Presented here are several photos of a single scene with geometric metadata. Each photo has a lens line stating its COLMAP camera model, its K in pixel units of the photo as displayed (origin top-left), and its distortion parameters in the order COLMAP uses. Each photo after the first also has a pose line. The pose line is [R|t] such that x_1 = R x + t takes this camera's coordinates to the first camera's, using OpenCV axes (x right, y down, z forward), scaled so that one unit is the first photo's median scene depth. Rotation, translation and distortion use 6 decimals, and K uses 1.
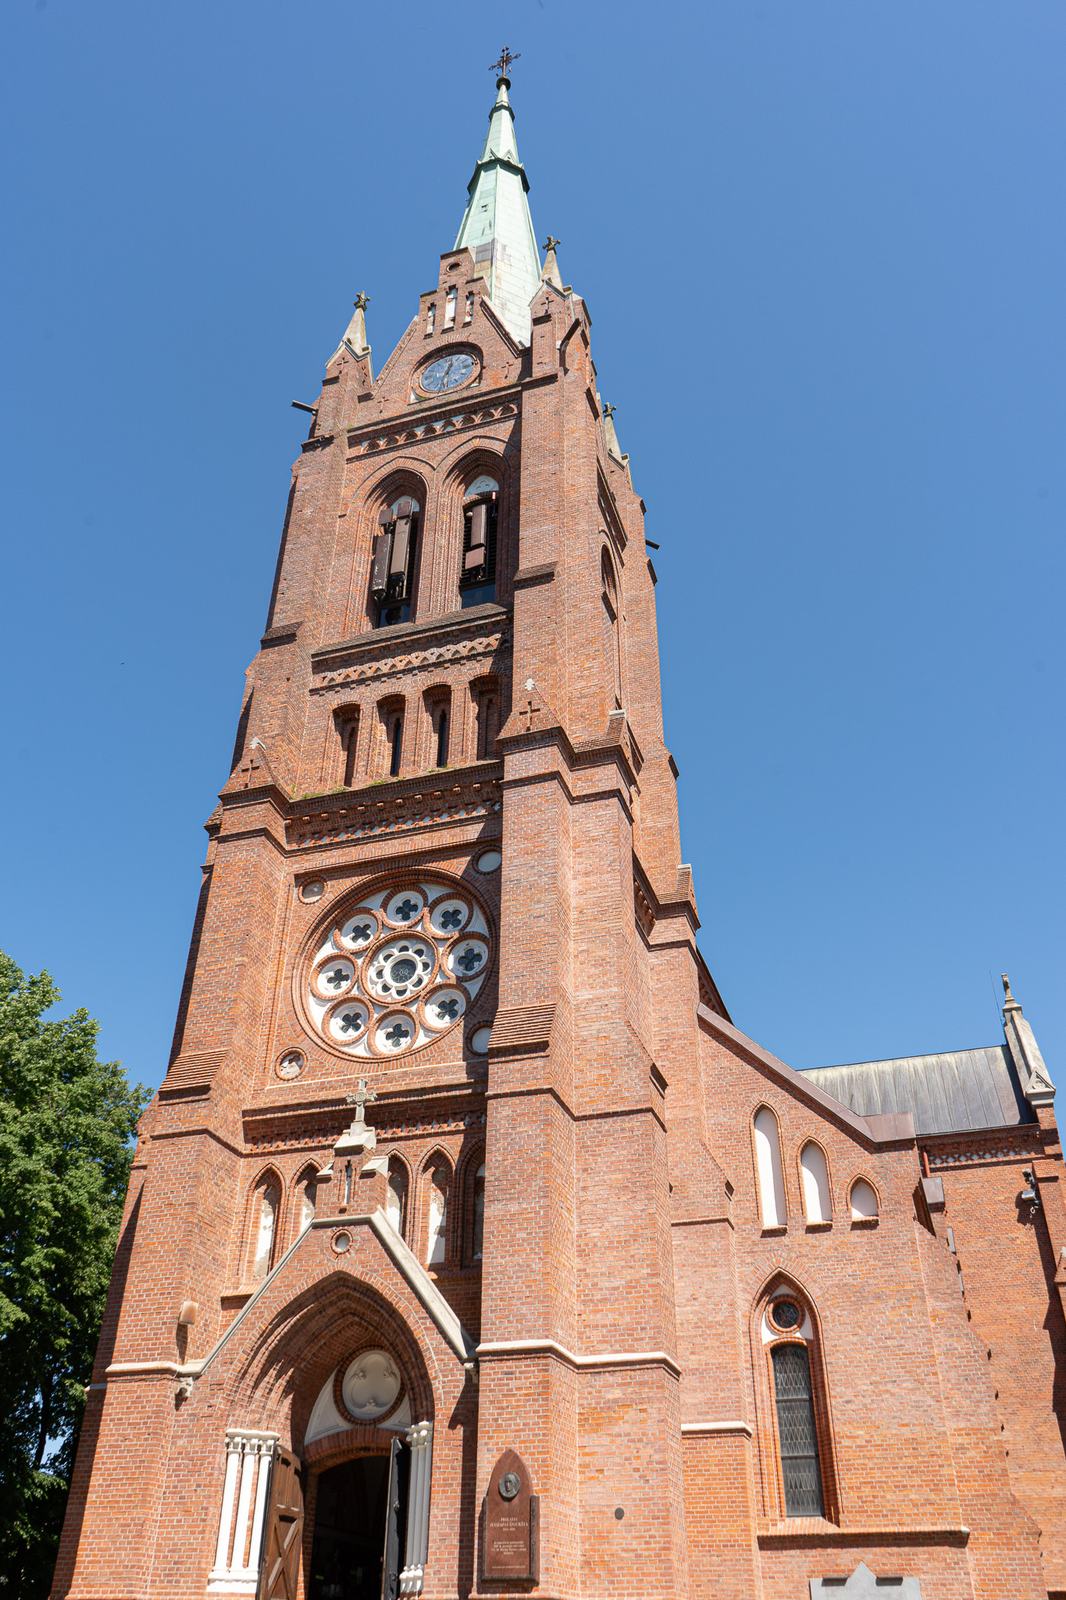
lens RADIAL K [[1230.2, 0, 534.9], [0, 1230.2, 799.4], [0, 0, 1]] dist [-0.005215, -0.001690]
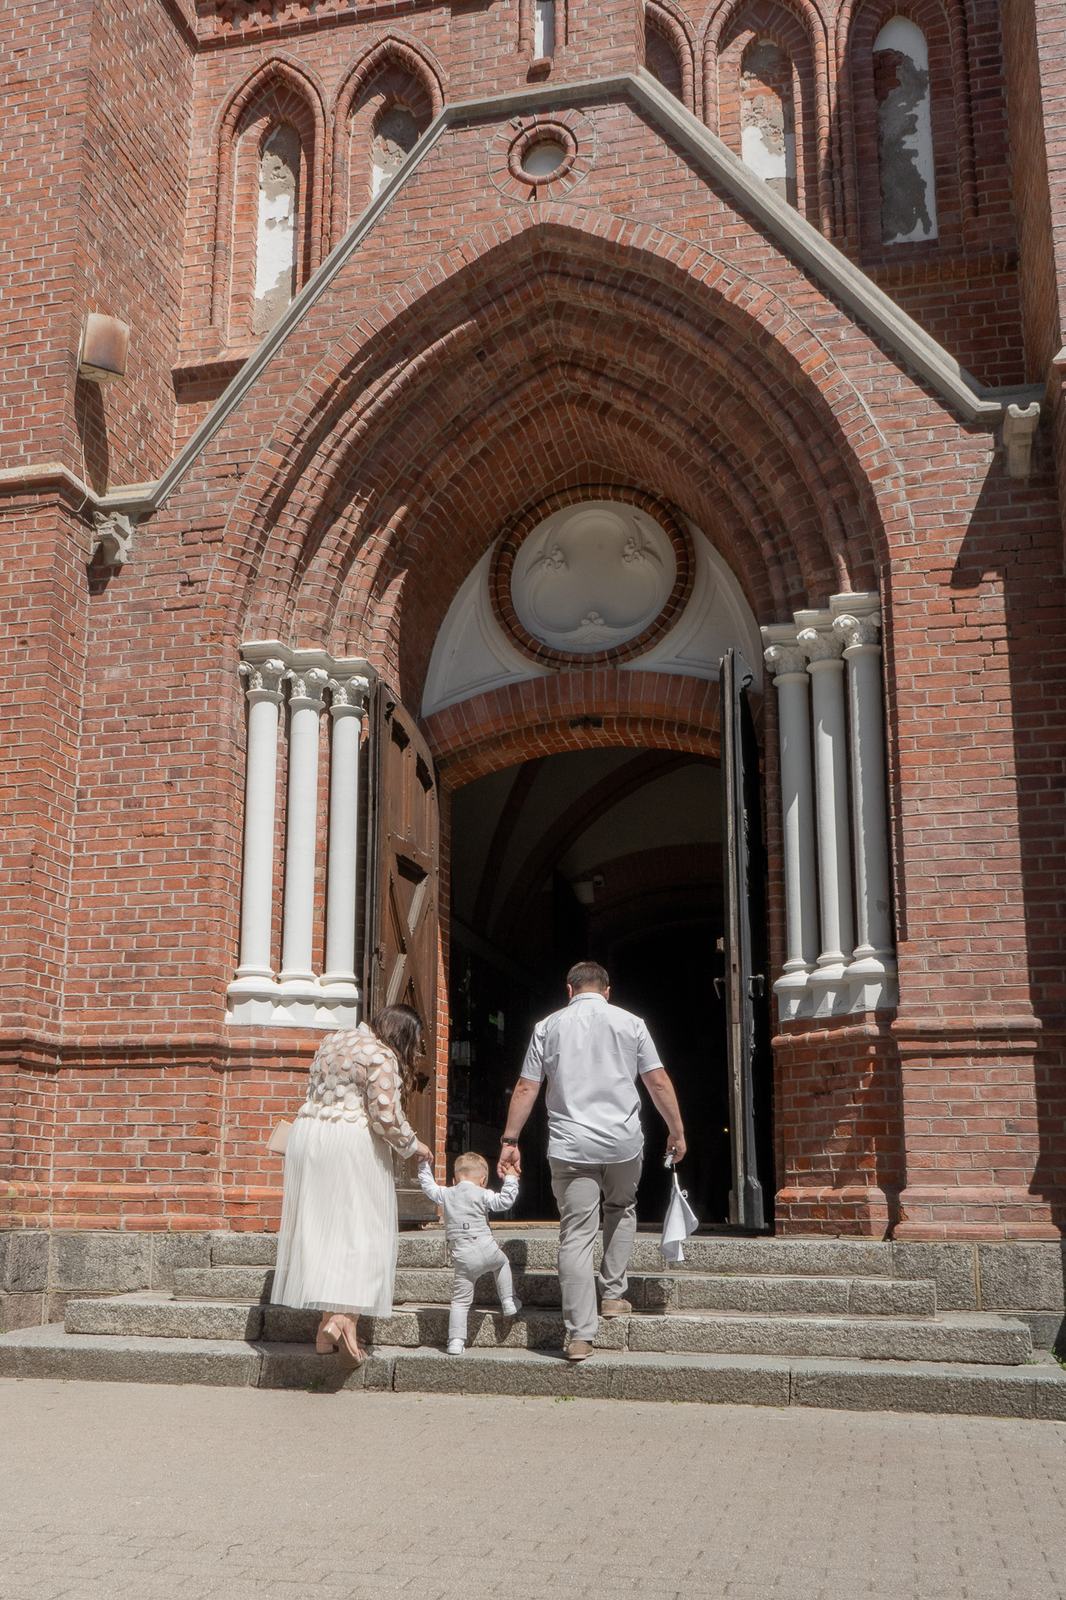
lens RADIAL K [[1623.4, 0, 532.6], [0, 1623.4, 800.8], [0, 0, 1]] dist [-0.000860, 0.000000]
pose [[0.997925, 0.013026, 0.063049, -0.189731], [-0.035573, 0.927815, 0.371341, 0.366309], [-0.053661, -0.372814, 0.926353, 0.522083]]
